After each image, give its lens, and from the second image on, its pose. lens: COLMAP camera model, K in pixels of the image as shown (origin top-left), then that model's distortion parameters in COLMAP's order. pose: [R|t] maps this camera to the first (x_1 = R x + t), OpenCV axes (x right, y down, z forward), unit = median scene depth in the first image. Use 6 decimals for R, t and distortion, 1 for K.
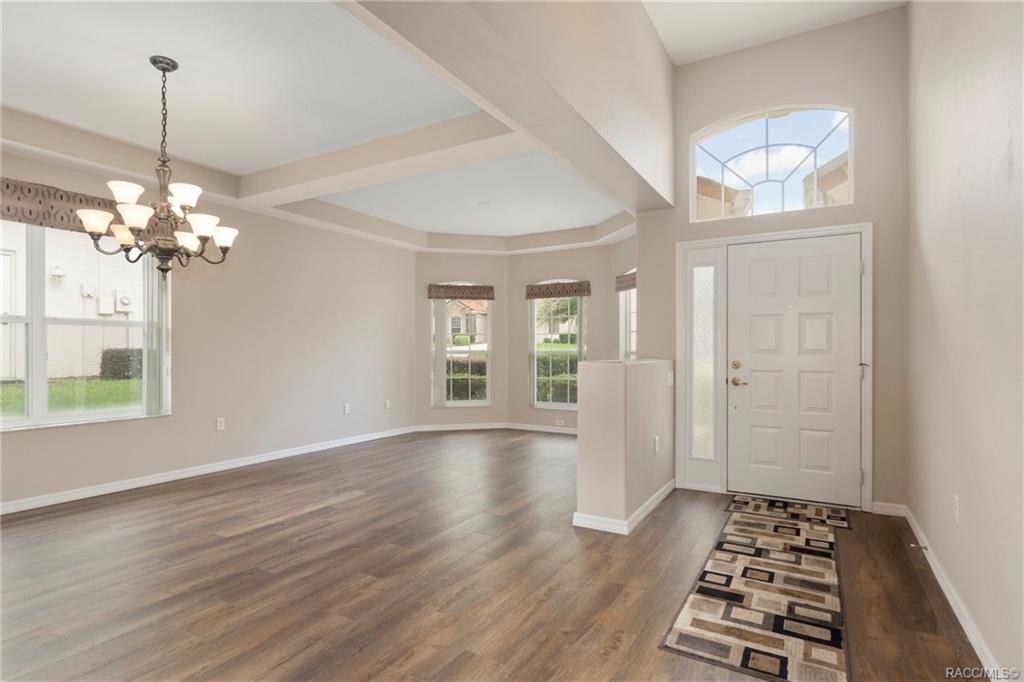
lens RADIAL K [[525.9, 0, 488.1], [0, 525.9, 344.3], [0, 0, 1]] dist [-0.001781, -0.000075]
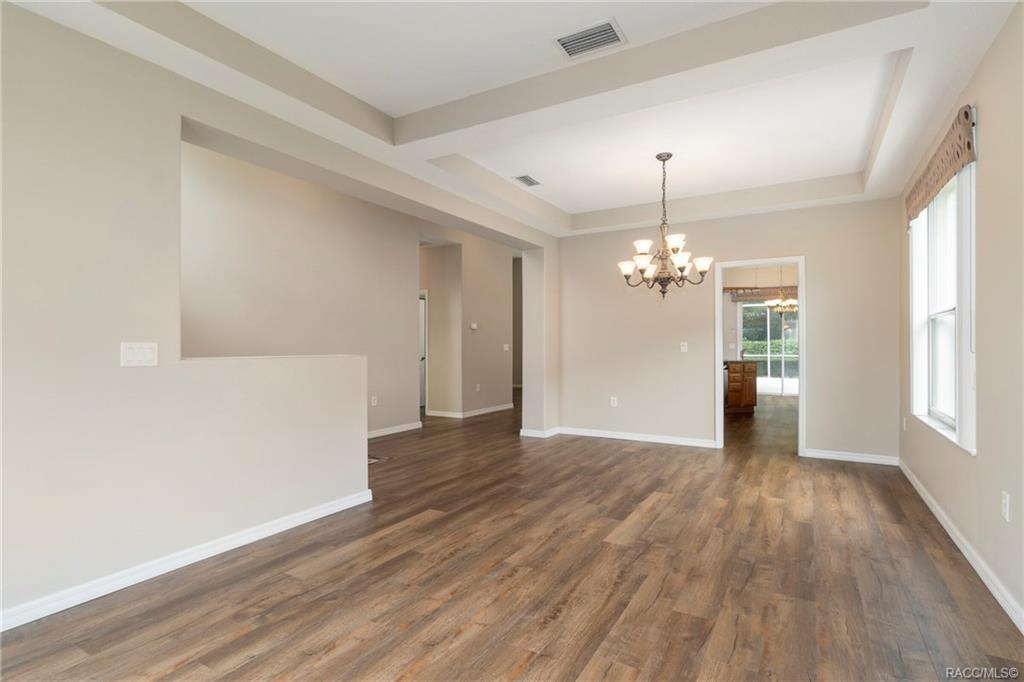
lens RADIAL K [[511.7, 0, 512.0], [0, 511.7, 341.0], [0, 0, 1]] dist [0.000687, -0.000025]
pose [[-0.998844, 0.001236, -0.048050, -0.088062], [0.002192, 0.999801, -0.019832, 0.025840], [0.048016, -0.019914, -0.998648, 2.096517]]
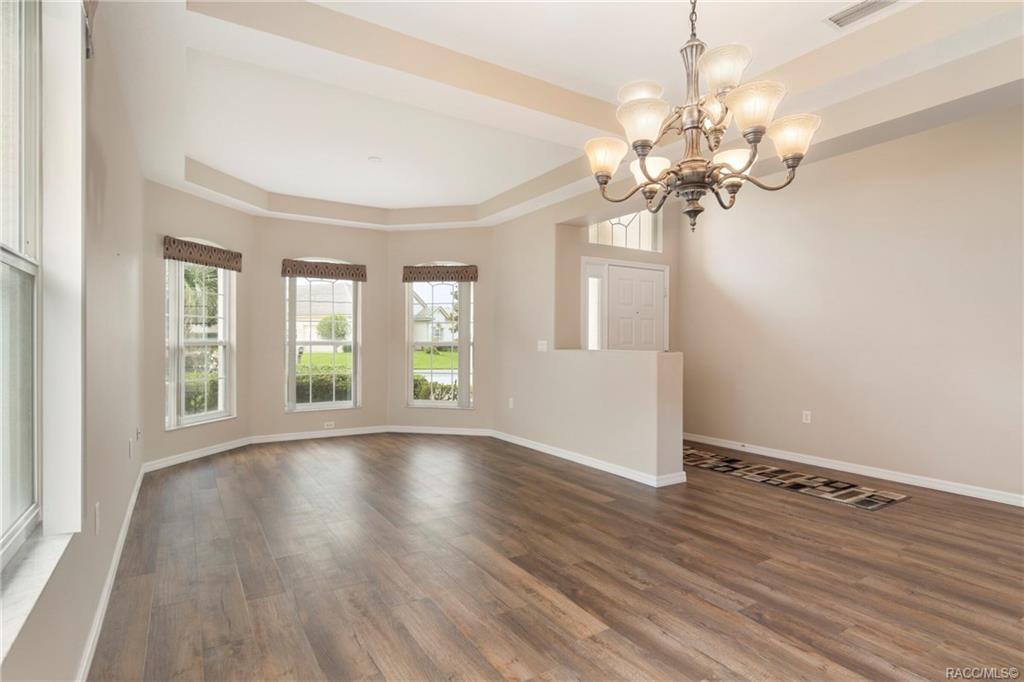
lens RADIAL K [[525.9, 0, 488.1], [0, 525.9, 344.3], [0, 0, 1]] dist [-0.001781, -0.000075]
pose [[0.455417, -0.003004, 0.890273, -1.082124], [-0.014248, 0.999842, 0.010662, 0.007626], [-0.890164, -0.017540, 0.455302, 0.794267]]
